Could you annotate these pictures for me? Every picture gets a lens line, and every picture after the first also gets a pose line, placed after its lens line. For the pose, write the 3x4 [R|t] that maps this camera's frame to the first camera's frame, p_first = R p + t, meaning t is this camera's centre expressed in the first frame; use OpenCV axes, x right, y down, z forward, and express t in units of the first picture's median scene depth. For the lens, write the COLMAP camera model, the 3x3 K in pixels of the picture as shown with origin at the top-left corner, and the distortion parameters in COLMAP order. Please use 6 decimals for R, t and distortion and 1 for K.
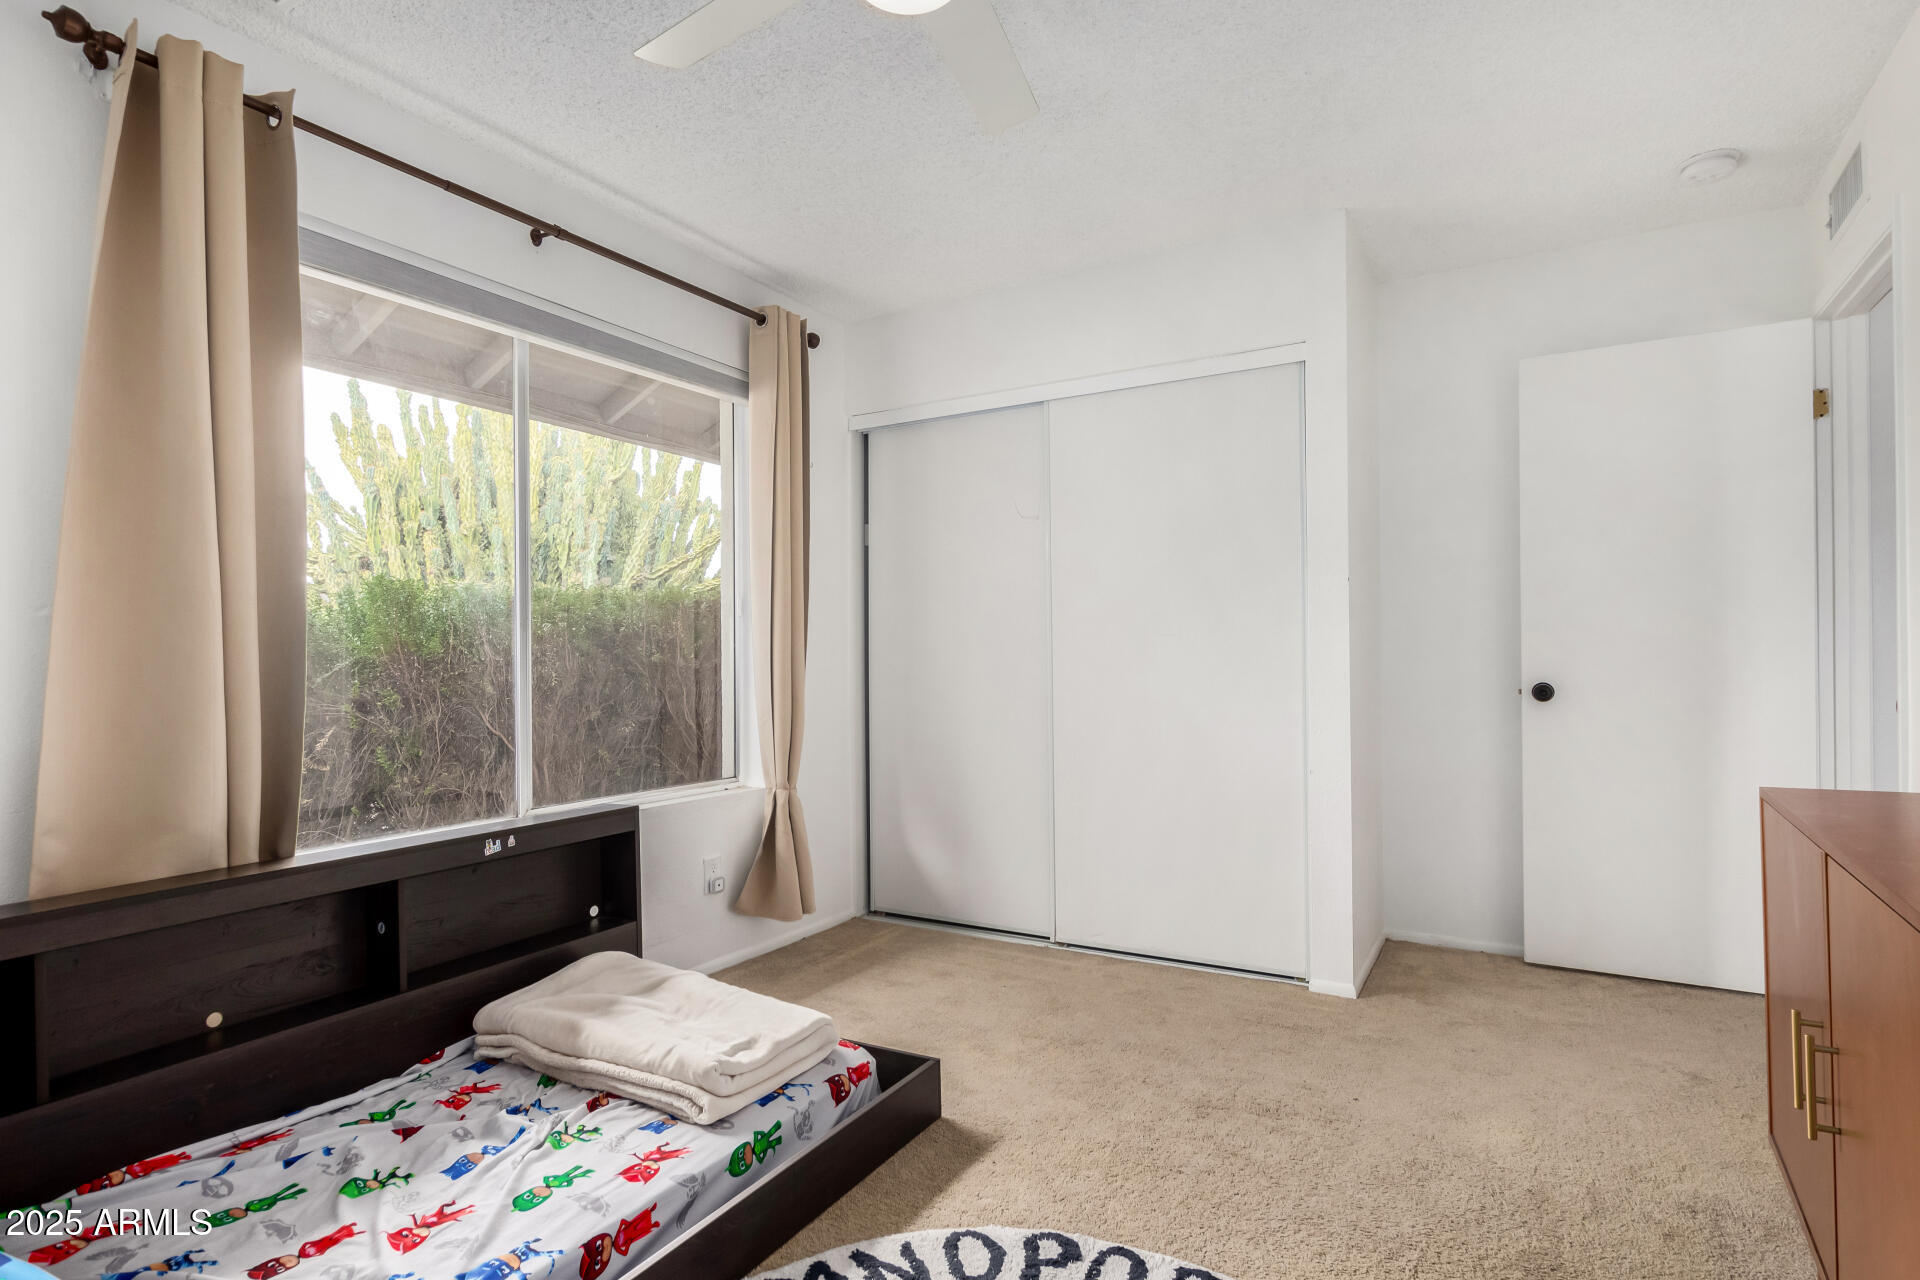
lens RADIAL K [[985.6, 0, 967.3], [0, 985.6, 652.2], [0, 0, 1]] dist [-0.001262, -0.000180]
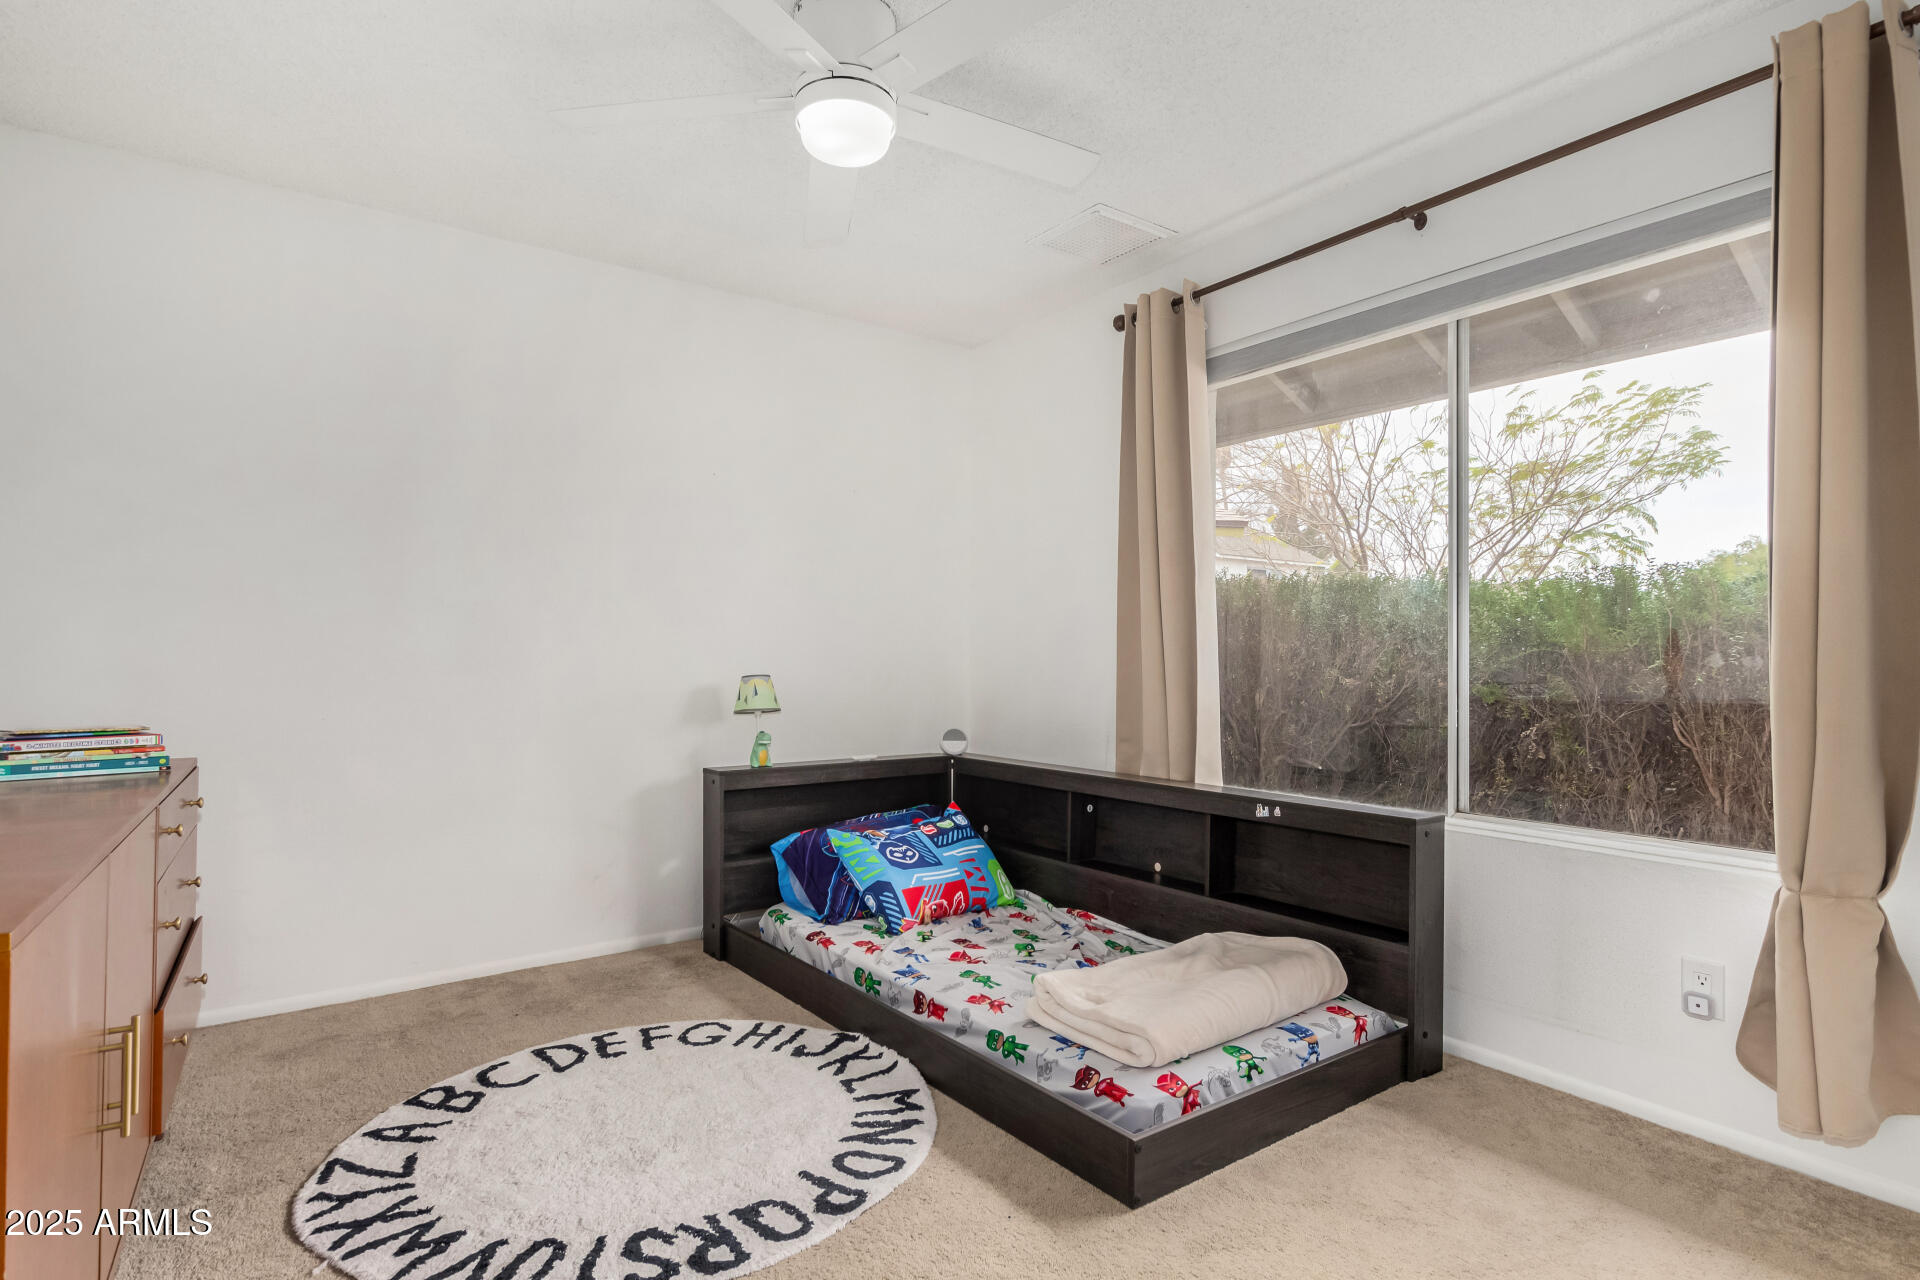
lens RADIAL K [[985.6, 0, 967.3], [0, 985.6, 652.2], [0, 0, 1]] dist [-0.001262, -0.000180]
pose [[-0.409293, 0.006960, -0.912376, 0.886572], [0.006143, 0.999969, 0.004872, -0.003019], [0.912382, -0.003610, -0.409324, 1.373523]]
